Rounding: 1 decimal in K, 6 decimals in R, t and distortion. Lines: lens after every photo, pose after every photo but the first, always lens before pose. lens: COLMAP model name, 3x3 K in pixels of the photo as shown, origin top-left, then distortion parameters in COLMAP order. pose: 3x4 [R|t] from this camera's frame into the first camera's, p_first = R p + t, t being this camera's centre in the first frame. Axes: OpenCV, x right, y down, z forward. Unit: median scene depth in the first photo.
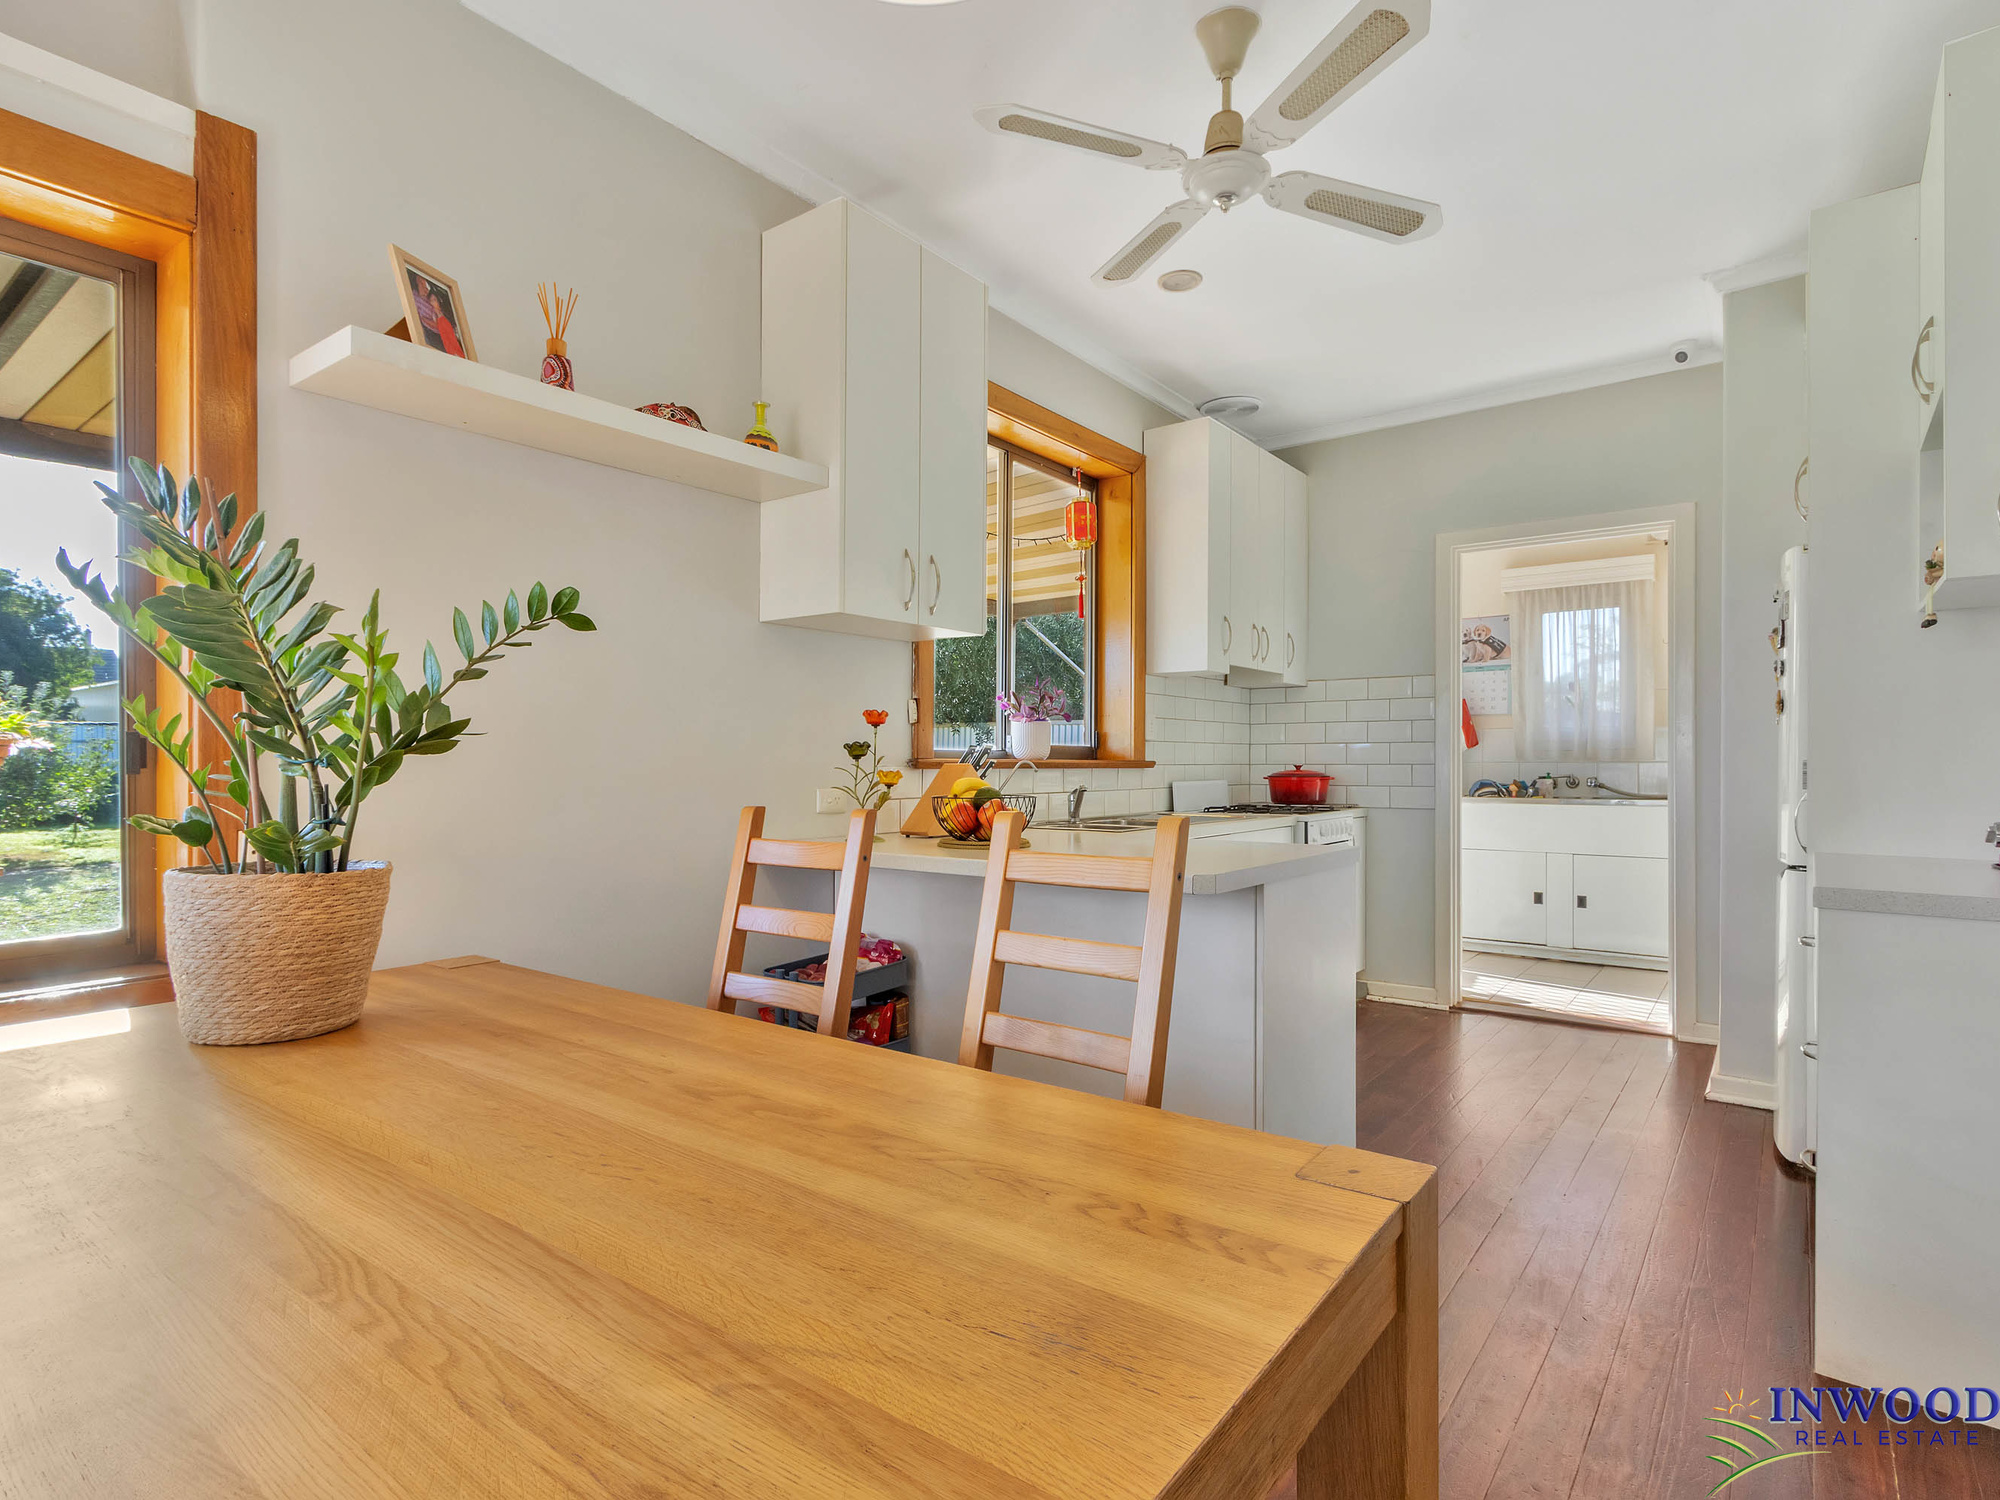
lens RADIAL K [[1026.8, 0, 997.4], [0, 1026.8, 764.4], [0, 0, 1]] dist [-0.004080, -0.001479]
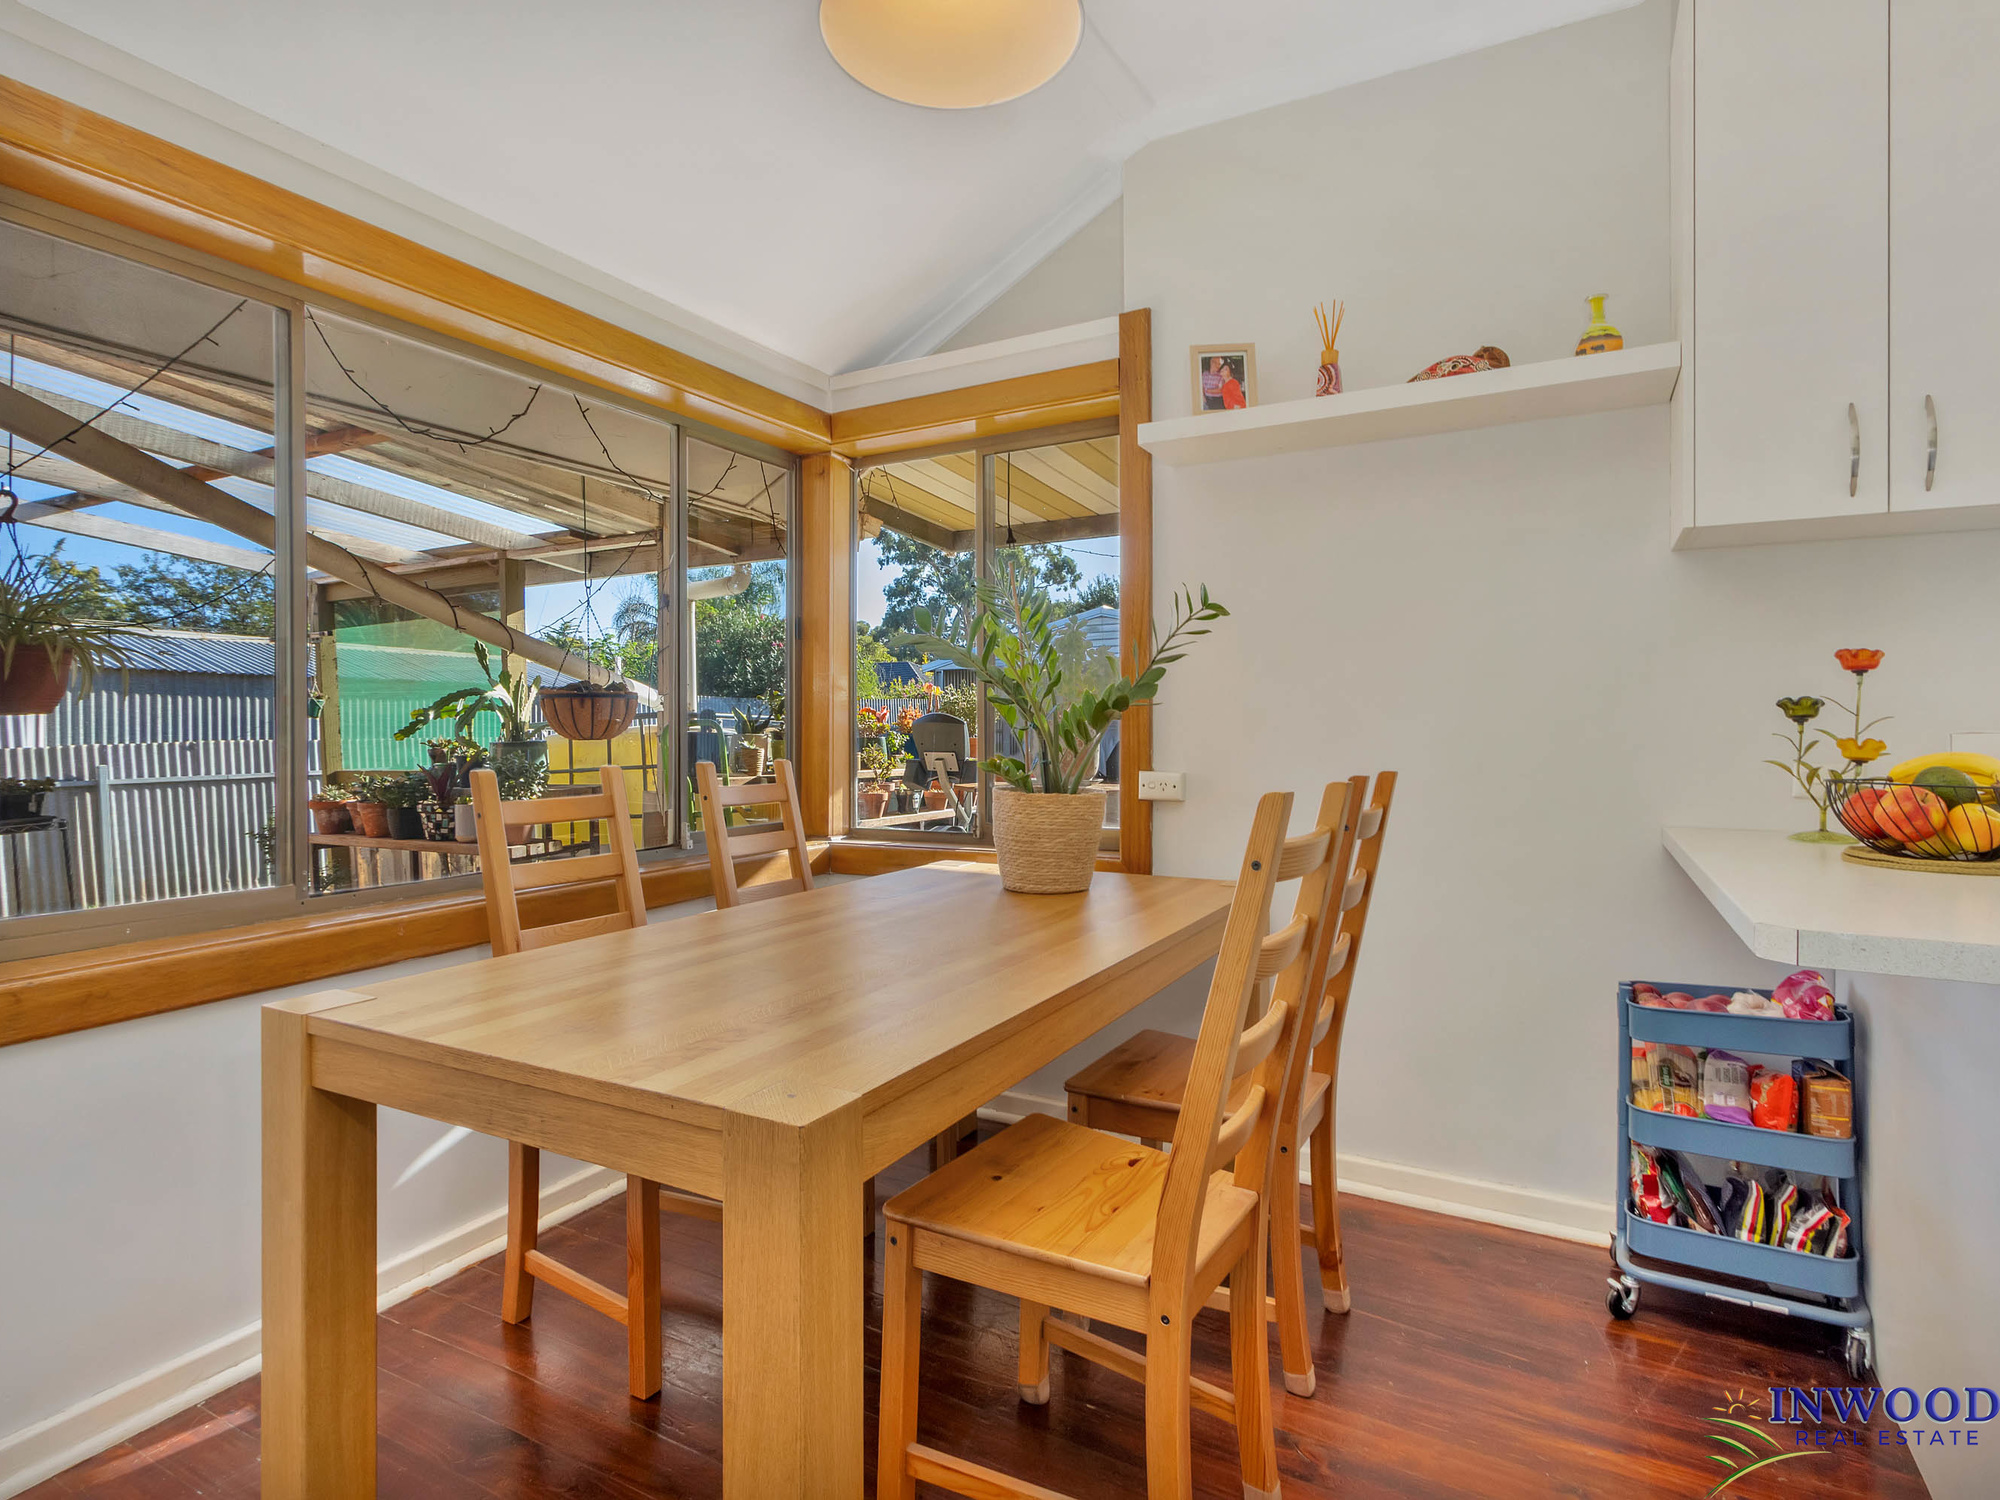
lens RADIAL K [[1067.4, 0, 997.1], [0, 1067.4, 744.4], [0, 0, 1]] dist [-0.003250, 0.000151]
pose [[0.151377, 0.015015, -0.988362, 0.300035], [0.001606, 0.999880, 0.015436, -0.001160], [0.988475, -0.003924, 0.151335, 0.205115]]
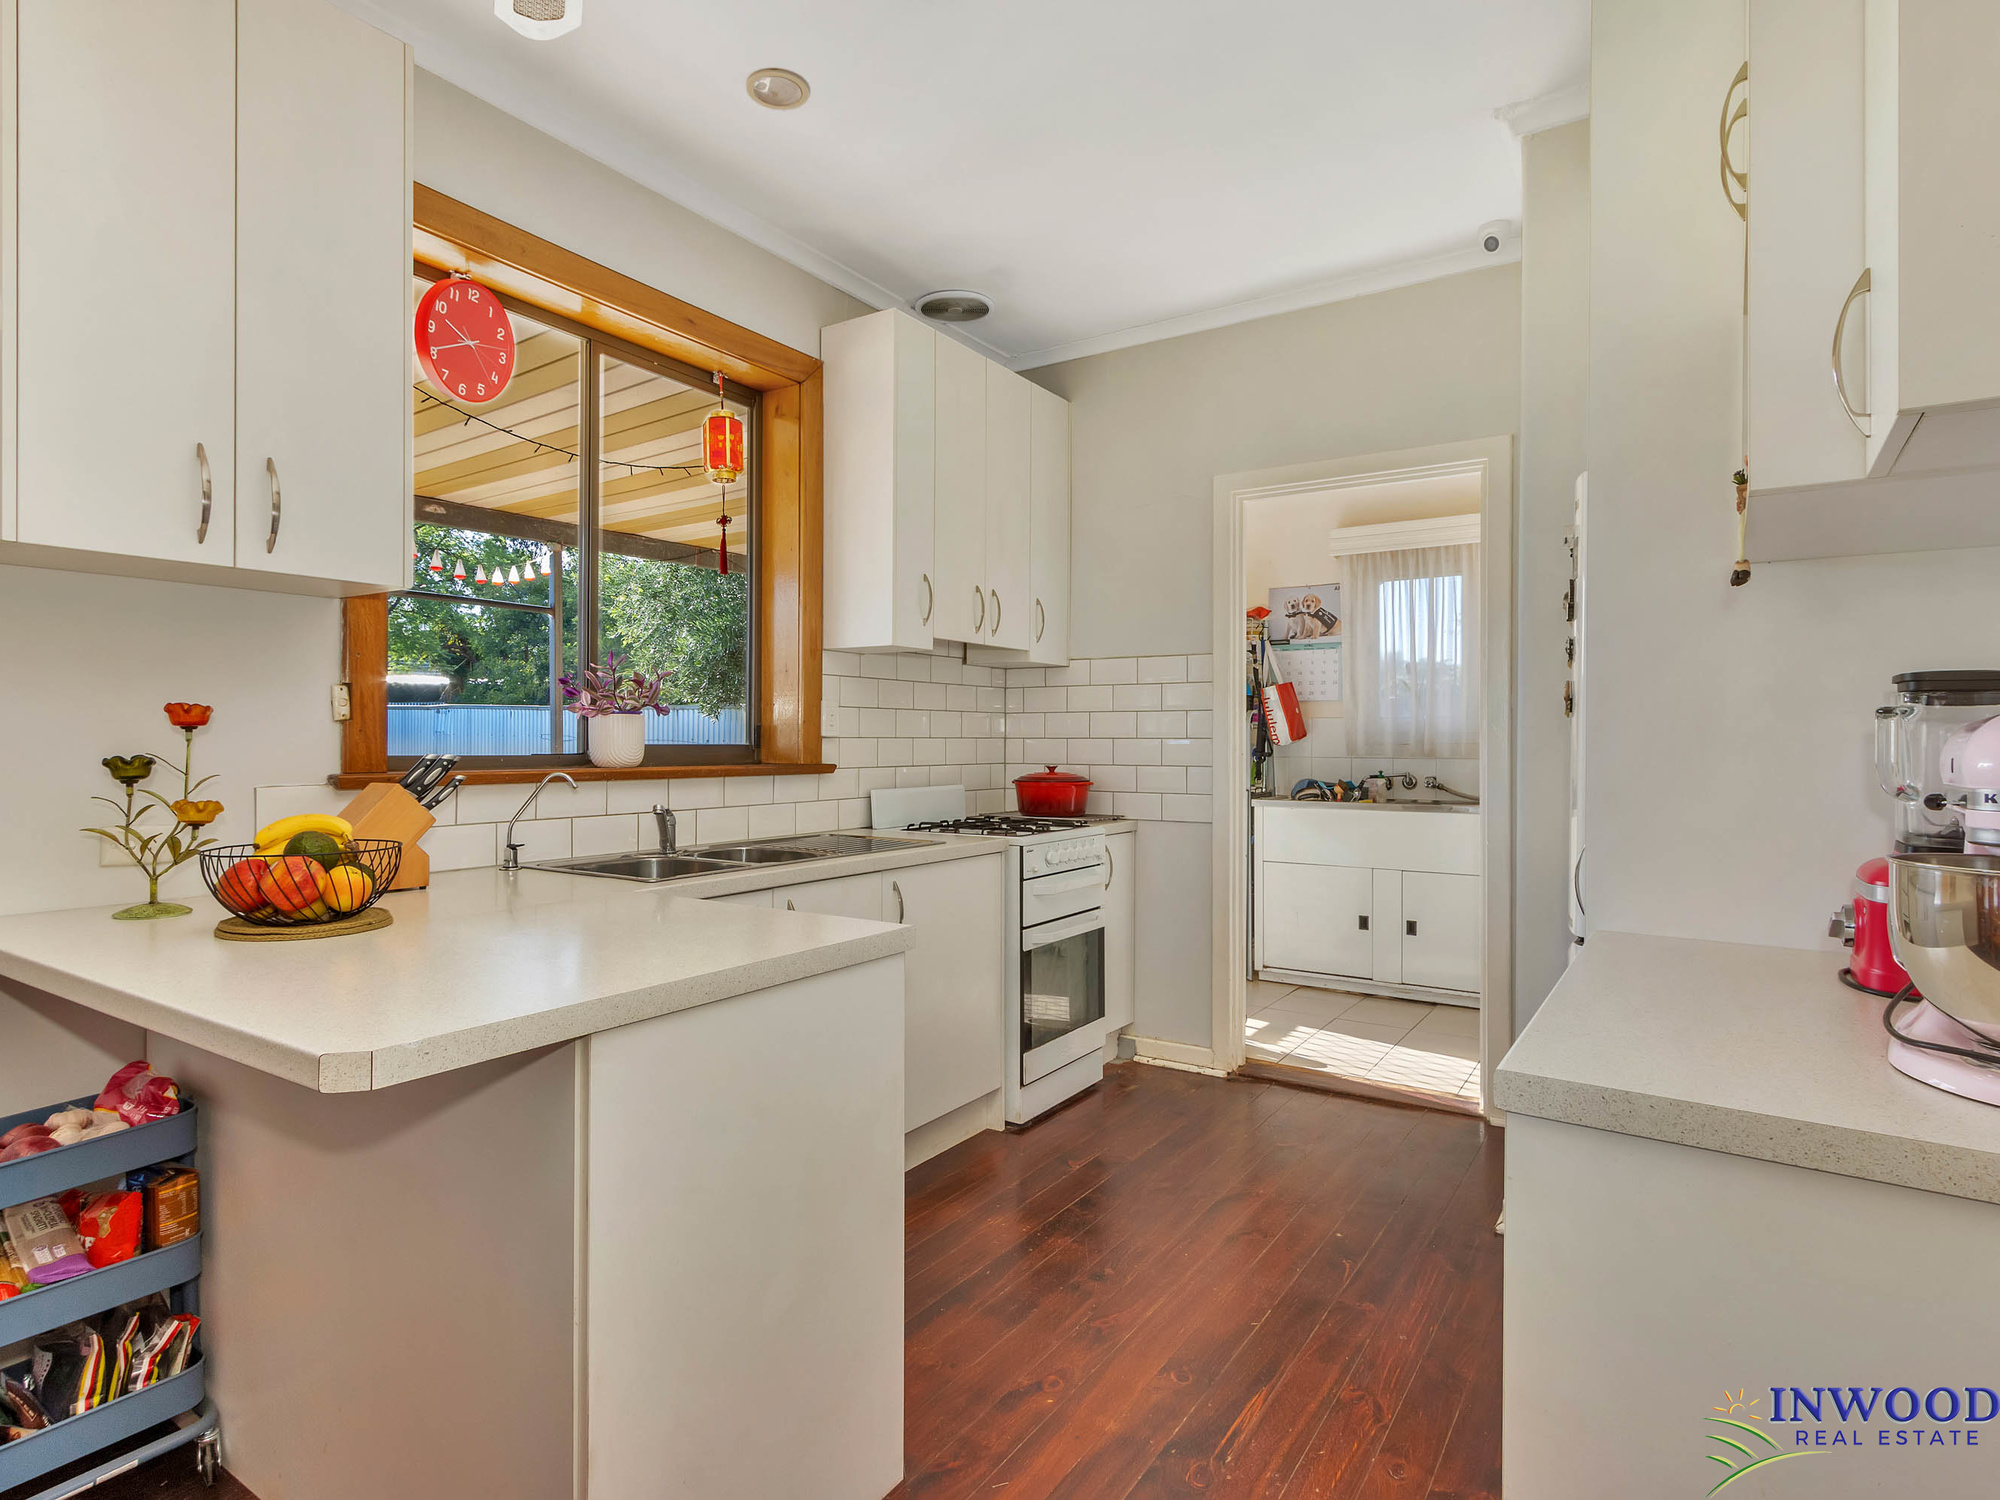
lens RADIAL K [[1067.4, 0, 997.1], [0, 1067.4, 744.4], [0, 0, 1]] dist [-0.003250, 0.000151]
pose [[0.997331, 0.002707, 0.072958, 0.202169], [-0.002896, 0.999993, 0.002495, -0.018945], [-0.072951, -0.002700, 0.997332, 0.191082]]
